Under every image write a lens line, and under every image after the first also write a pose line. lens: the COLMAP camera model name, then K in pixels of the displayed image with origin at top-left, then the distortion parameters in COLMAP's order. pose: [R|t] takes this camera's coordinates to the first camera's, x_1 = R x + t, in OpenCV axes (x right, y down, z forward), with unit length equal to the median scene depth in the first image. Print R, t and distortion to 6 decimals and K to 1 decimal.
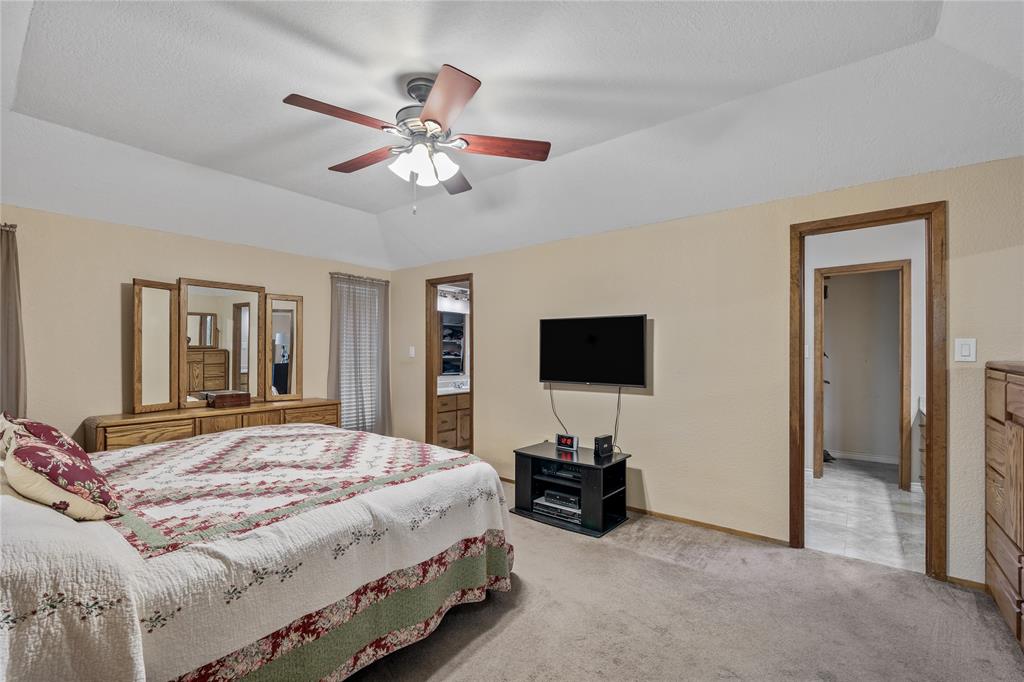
lens RADIAL K [[437.7, 0, 512.0], [0, 437.7, 341.0], [0, 0, 1]] dist [-0.001452, -0.000208]
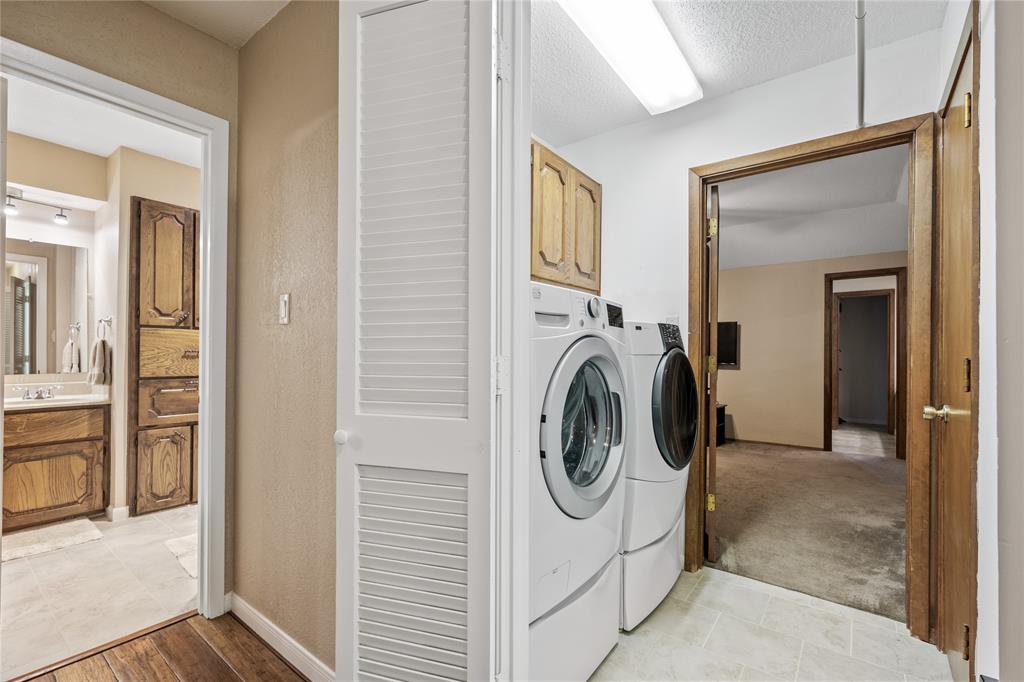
lens RADIAL K [[448.7, 0, 512.0], [0, 448.7, 341.0], [0, 0, 1]] dist [0.001473, 0.000188]
pose [[0.999904, 0.012369, 0.006164, -0.605253], [-0.012296, 0.999855, -0.011782, 0.046387], [-0.006309, 0.011706, 0.999912, -0.770697]]
